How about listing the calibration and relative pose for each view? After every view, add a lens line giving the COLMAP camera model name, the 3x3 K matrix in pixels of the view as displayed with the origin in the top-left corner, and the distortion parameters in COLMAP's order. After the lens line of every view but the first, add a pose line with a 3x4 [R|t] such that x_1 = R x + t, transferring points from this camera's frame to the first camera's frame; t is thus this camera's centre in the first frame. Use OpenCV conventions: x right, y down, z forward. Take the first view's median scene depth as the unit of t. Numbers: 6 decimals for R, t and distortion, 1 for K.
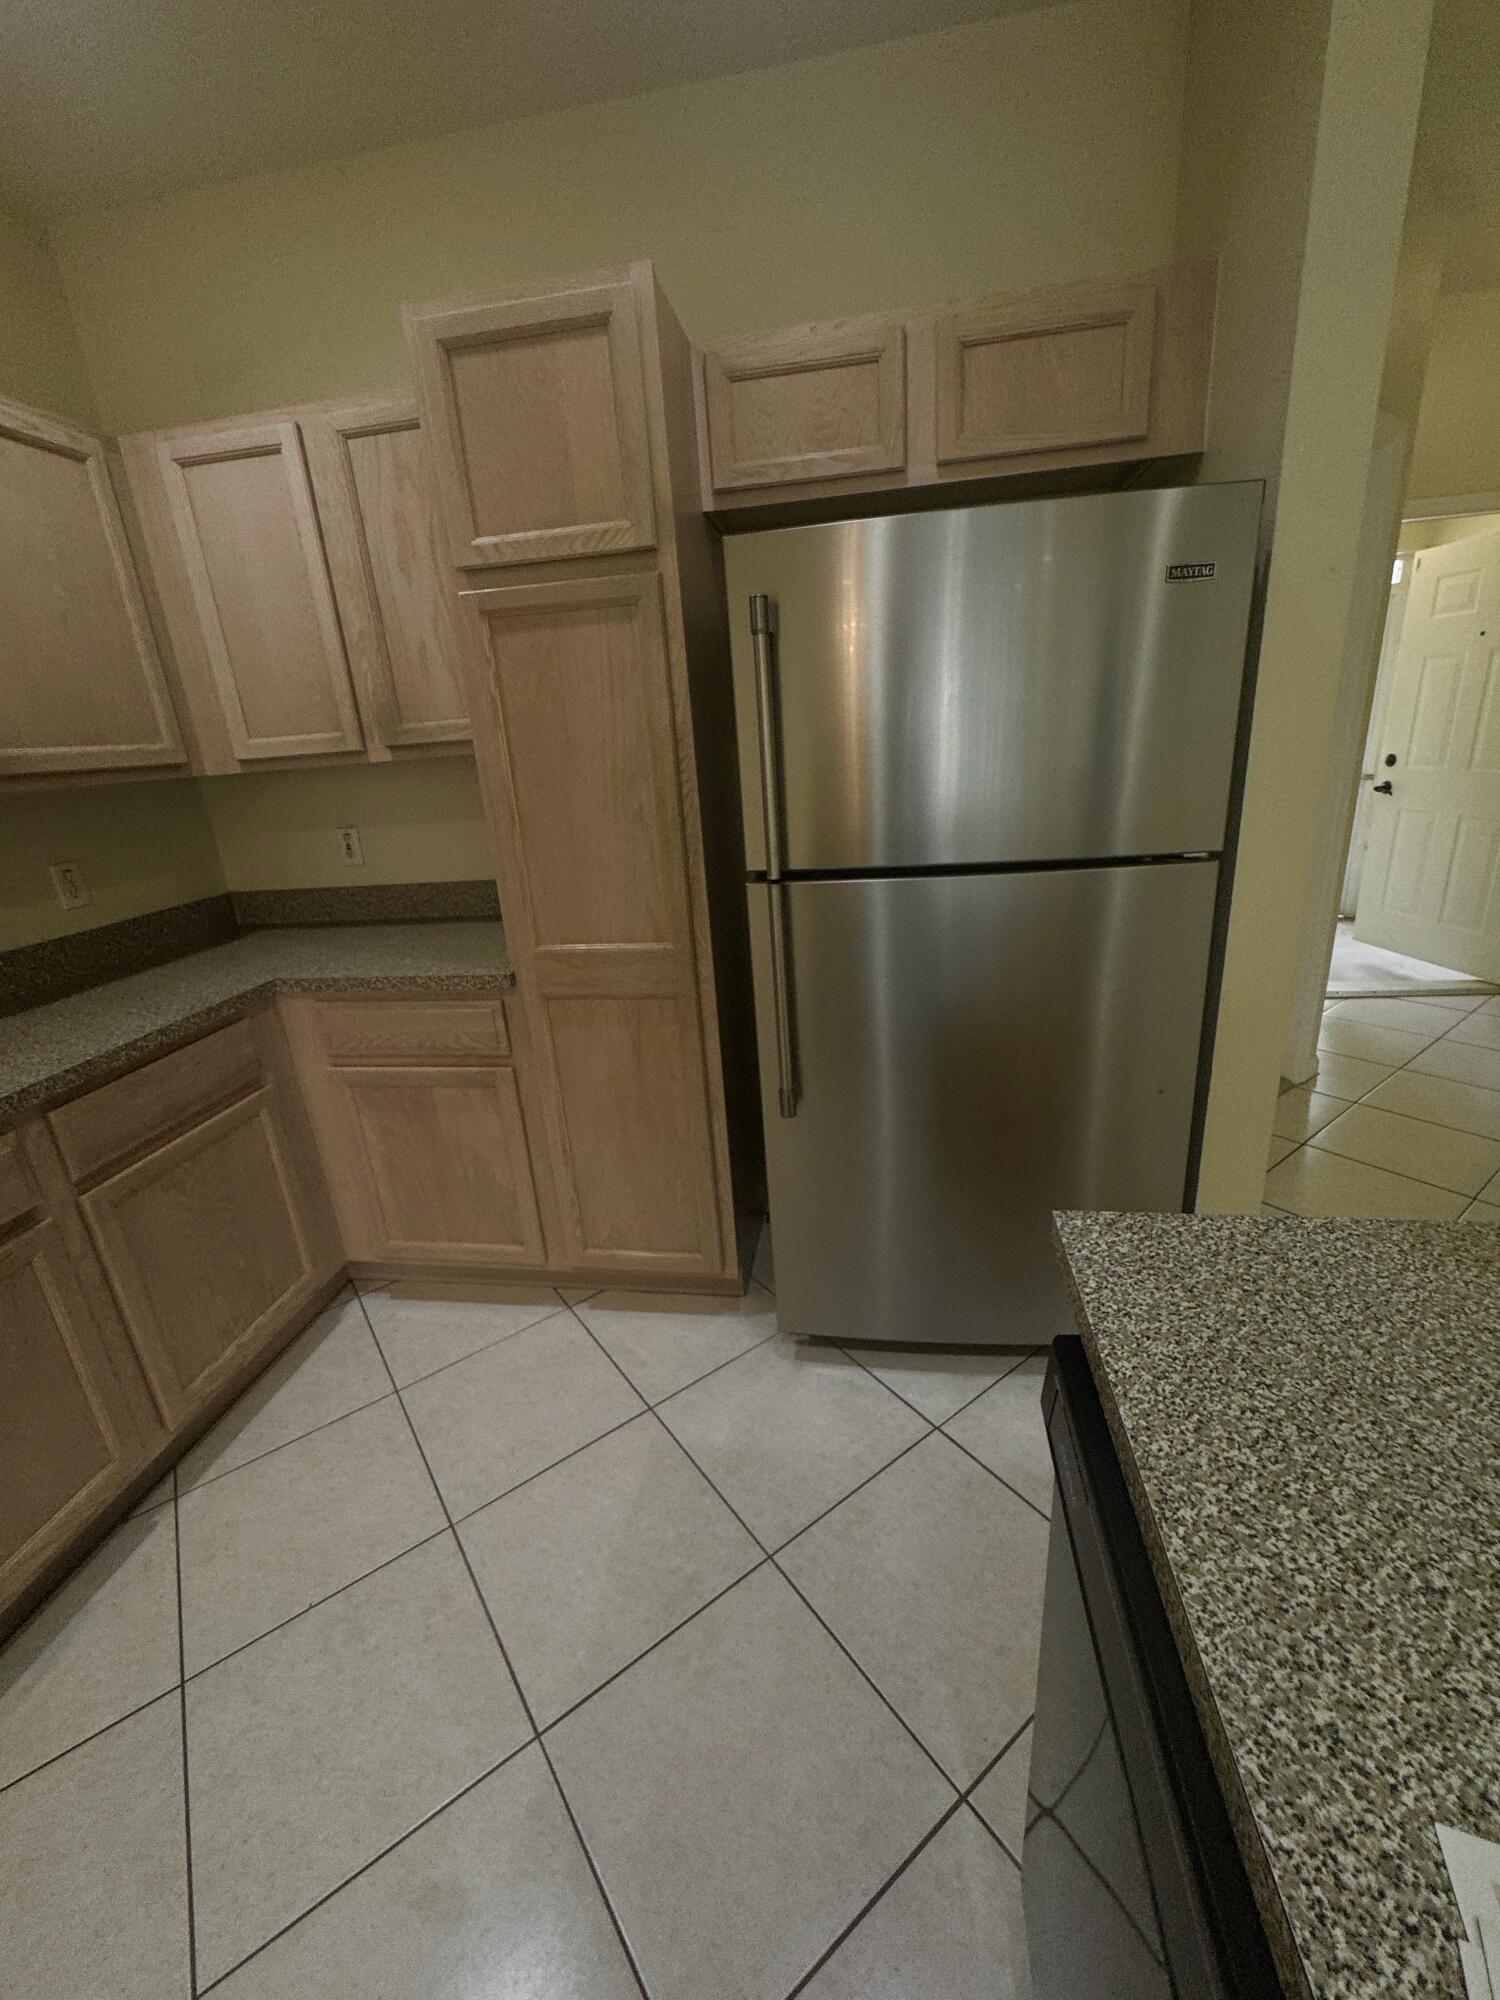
lens RADIAL K [[807.4, 0, 751.5], [0, 807.4, 996.0], [0, 0, 1]] dist [-0.000341, 0.000007]
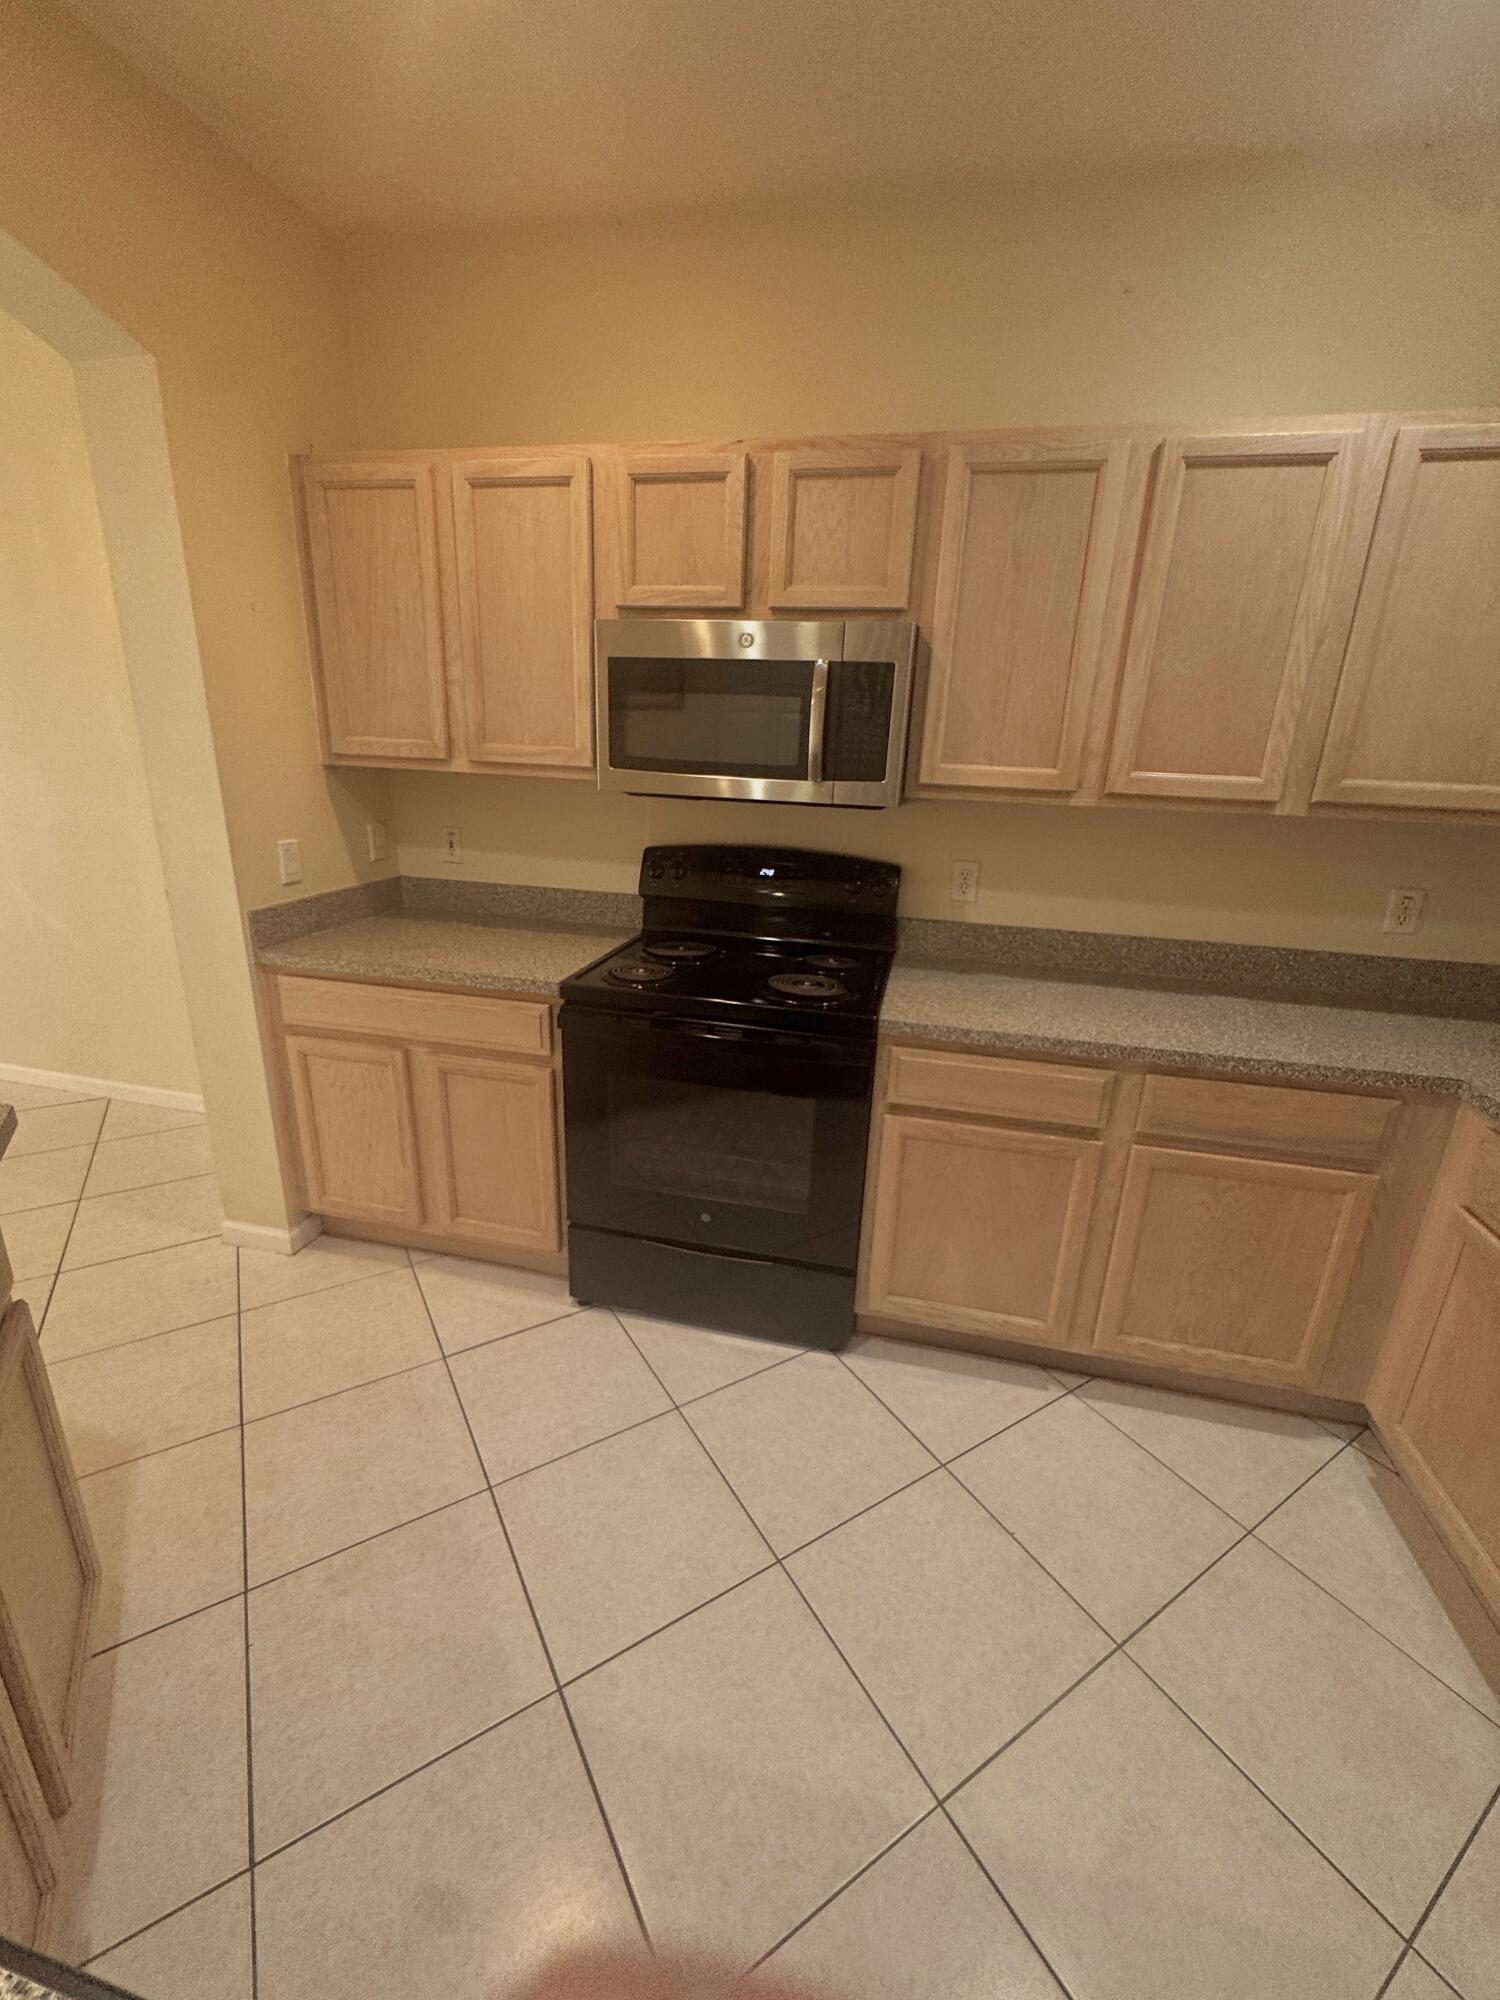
lens RADIAL K [[807.4, 0, 752.0], [0, 807.4, 997.5], [0, 0, 1]] dist [-0.000341, 0.000007]
pose [[-0.074286, 0.366459, -0.927464, 0.228054], [-0.343510, 0.863713, 0.368783, -0.170210], [0.936207, 0.345988, 0.061721, 0.271785]]
